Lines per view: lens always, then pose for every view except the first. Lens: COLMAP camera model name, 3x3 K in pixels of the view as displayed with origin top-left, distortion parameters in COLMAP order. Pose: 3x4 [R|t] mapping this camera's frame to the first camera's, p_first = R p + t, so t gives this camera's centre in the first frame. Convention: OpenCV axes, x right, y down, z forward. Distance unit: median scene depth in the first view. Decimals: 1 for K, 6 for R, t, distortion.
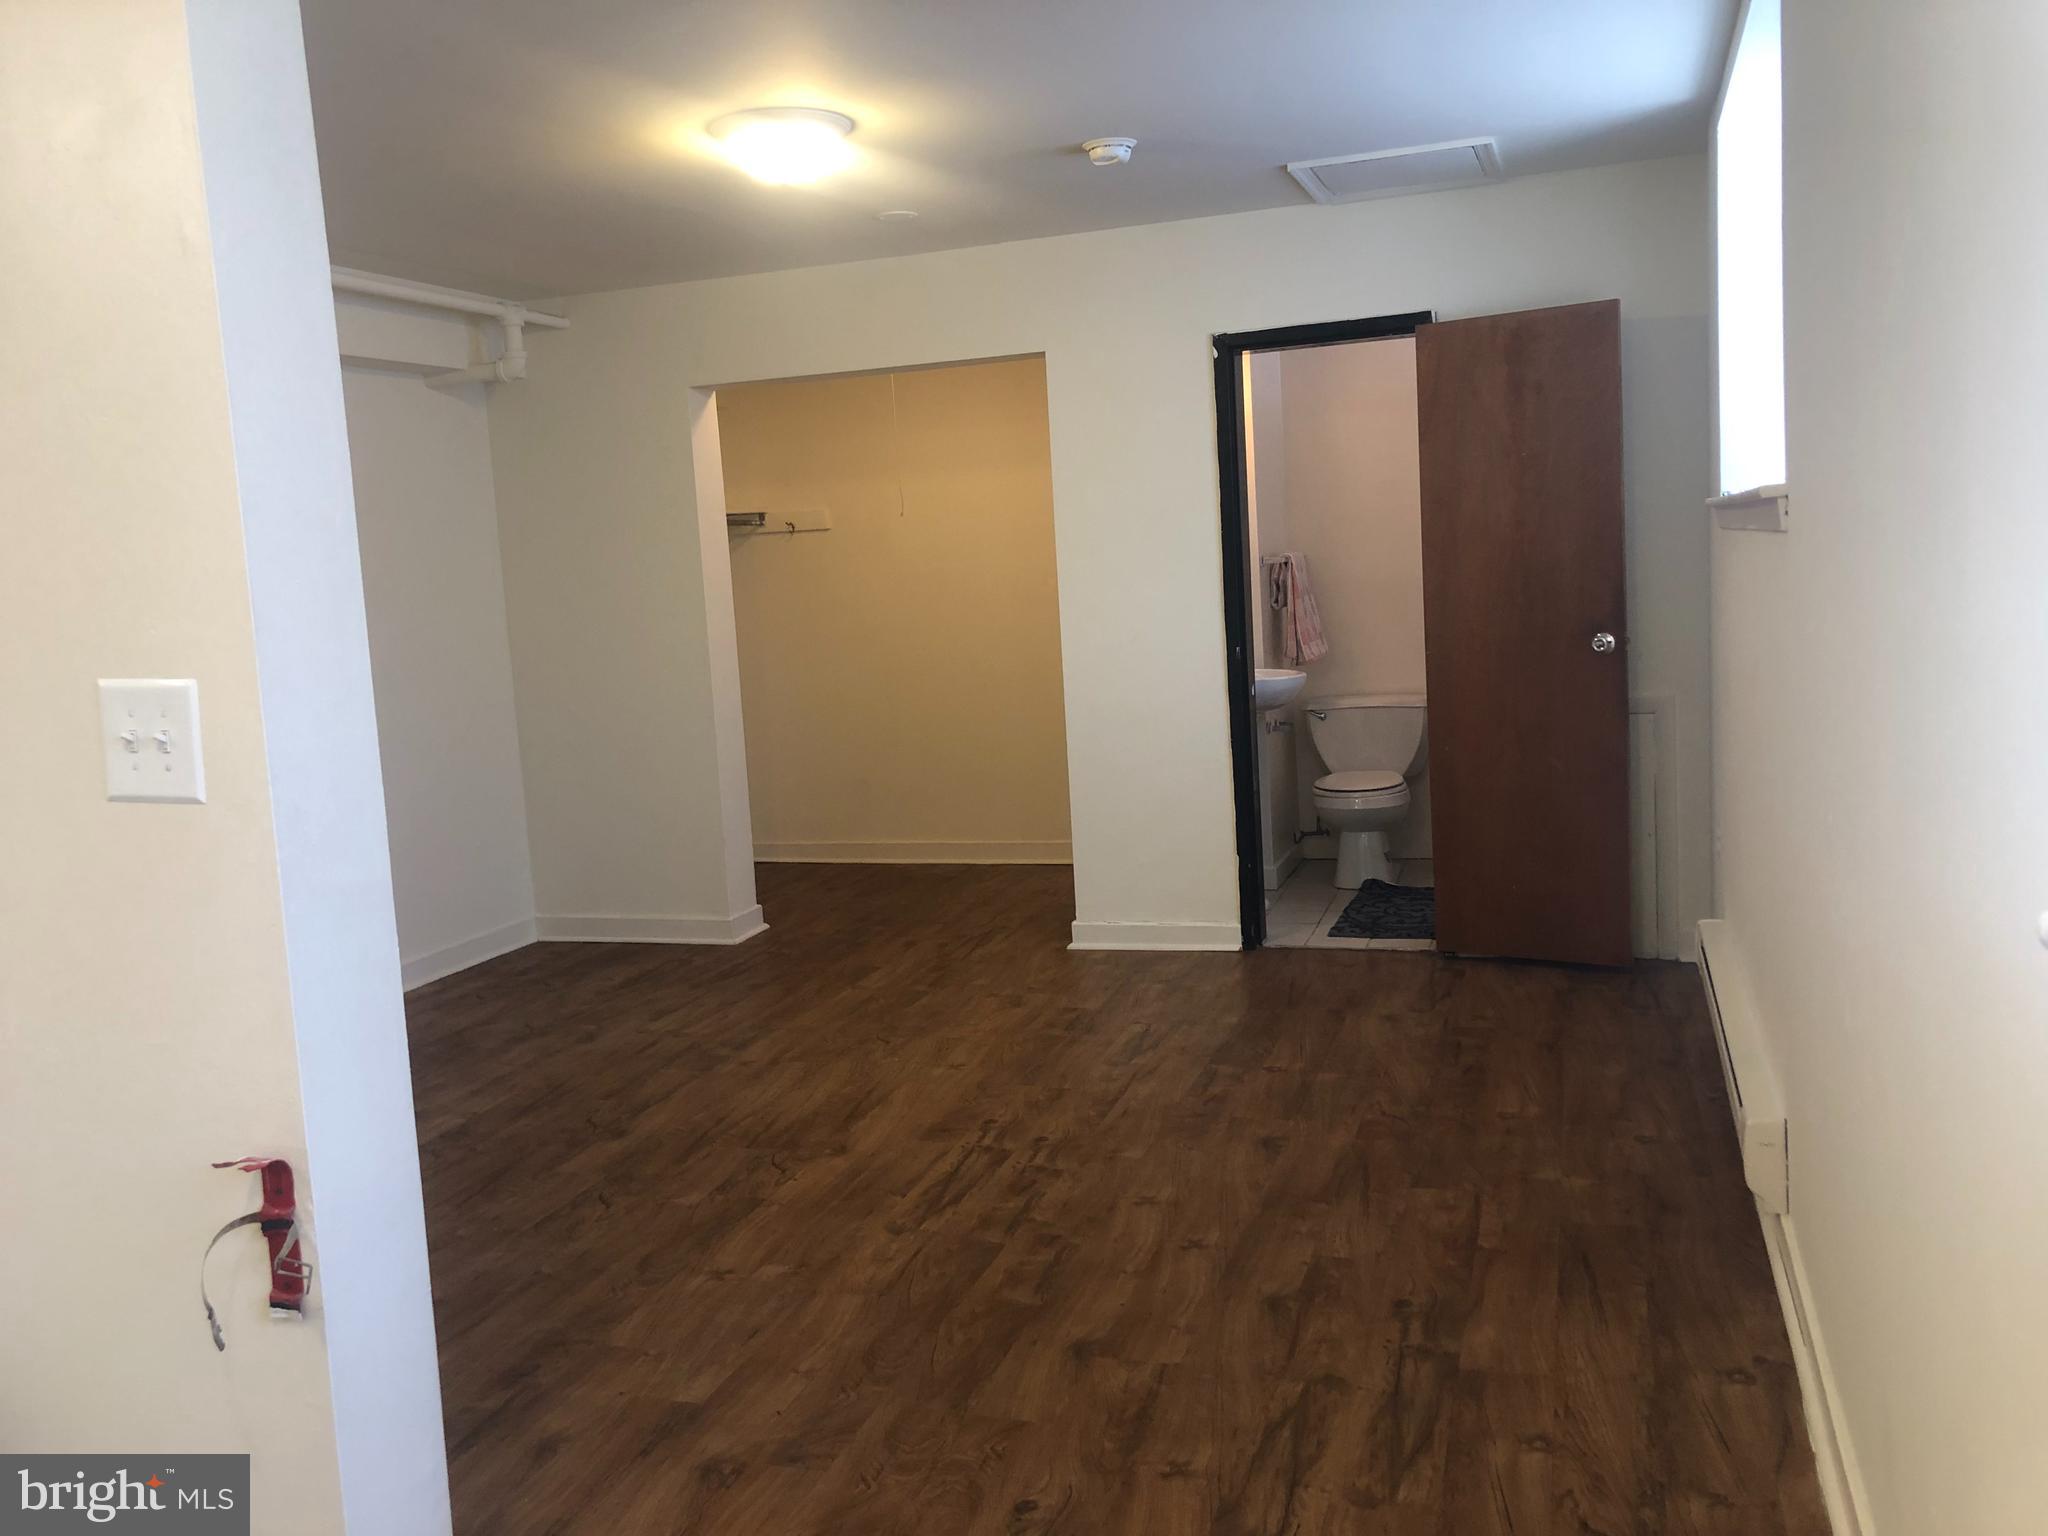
lens RADIAL K [[1702.8, 0, 1023.6], [0, 1702.8, 763.8], [0, 0, 1]] dist [0.008361, 0.007757]
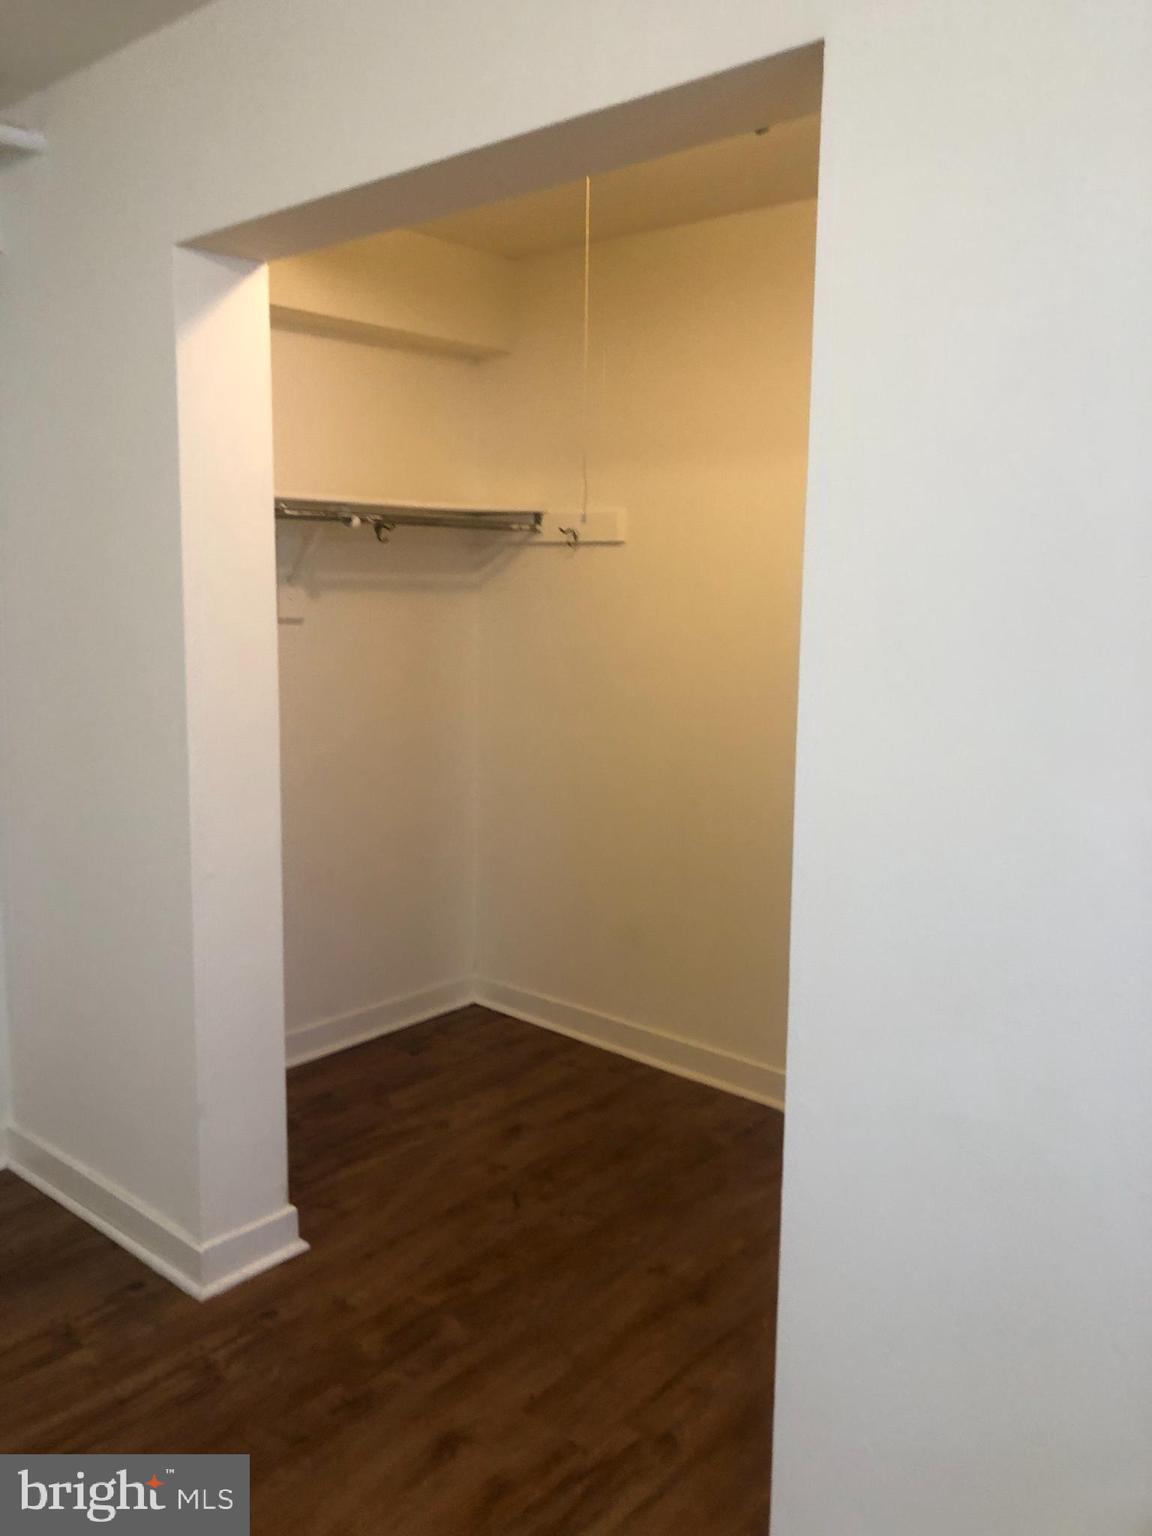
lens RADIAL K [[1277.1, 0, 579.8], [0, 1277.1, 771.2], [0, 0, 1]] dist [0.008361, 0.007757]
pose [[0.909570, 0.123177, -0.396875, 0.071245], [-0.107818, 0.992305, 0.060878, -0.085281], [0.401319, -0.012582, 0.915852, 0.590079]]
